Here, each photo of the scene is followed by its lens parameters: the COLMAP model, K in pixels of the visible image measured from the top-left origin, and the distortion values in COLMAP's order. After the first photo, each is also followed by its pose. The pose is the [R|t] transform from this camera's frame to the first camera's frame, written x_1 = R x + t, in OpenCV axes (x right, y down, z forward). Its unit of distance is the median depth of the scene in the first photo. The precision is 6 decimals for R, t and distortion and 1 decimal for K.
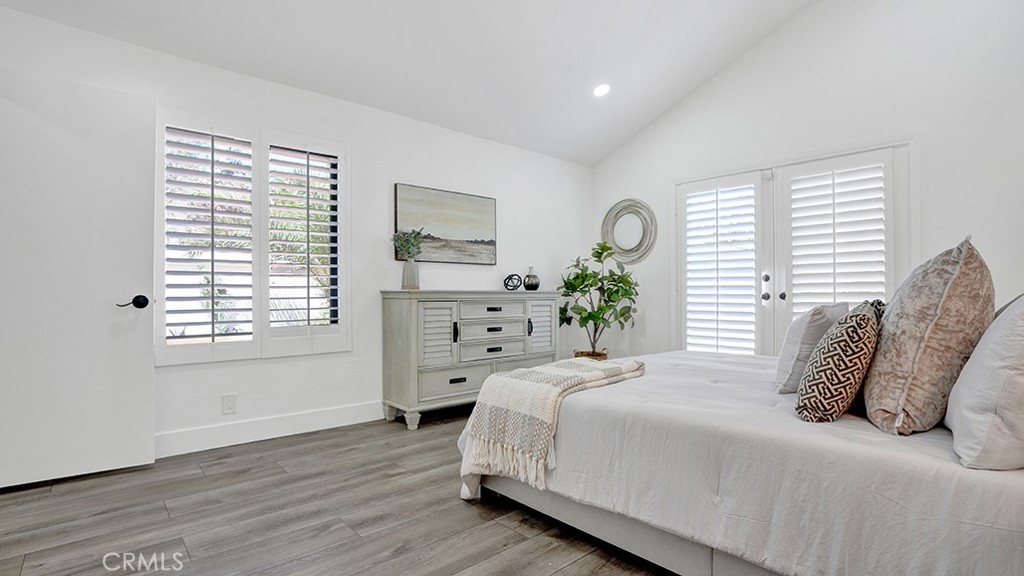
lens RADIAL K [[496.6, 0, 512.0], [0, 496.6, 288.0], [0, 0, 1]] dist [-0.002537, -0.000319]
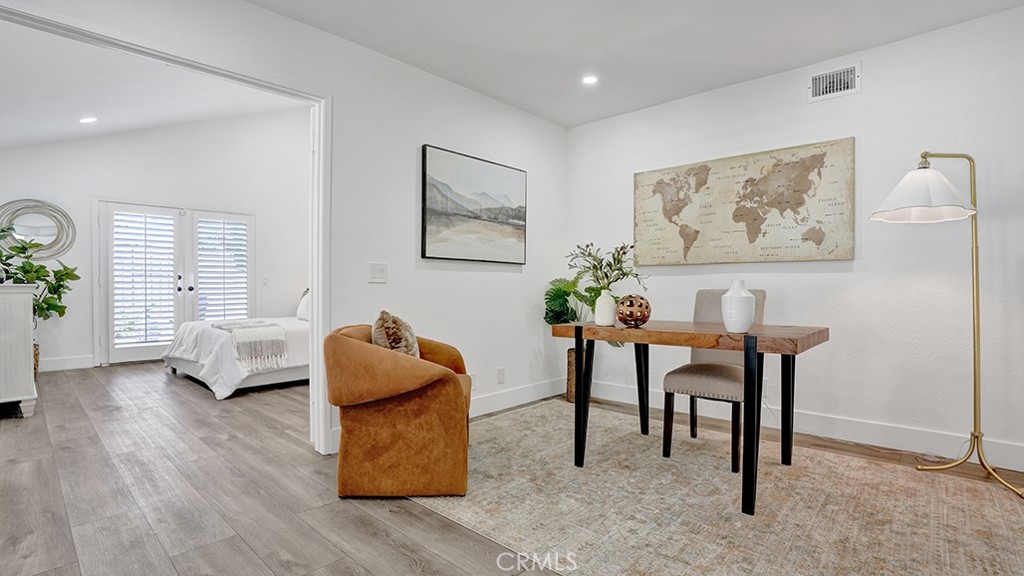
lens RADIAL K [[491.3, 0, 512.0], [0, 491.3, 288.0], [0, 0, 1]] dist [0.000088, 0.000544]
pose [[-0.079190, -0.005842, 0.996842, -1.168812], [-0.018103, 0.999826, 0.004421, -0.012079], [-0.996695, -0.017695, -0.079282, 0.054004]]
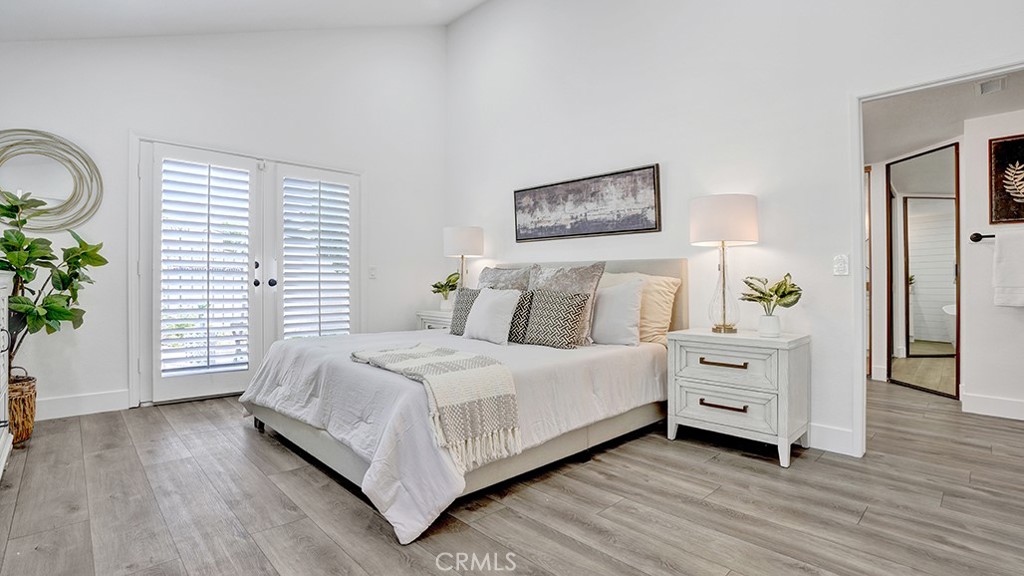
lens RADIAL K [[483.3, 0, 516.1], [0, 483.3, 284.6], [0, 0, 1]] dist [-0.050504, 0.016424]
pose [[-0.052424, -0.003424, 0.998619, -0.506723], [-0.026424, 0.999649, 0.002040, 0.005049], [-0.998275, -0.026280, -0.052496, 0.519584]]
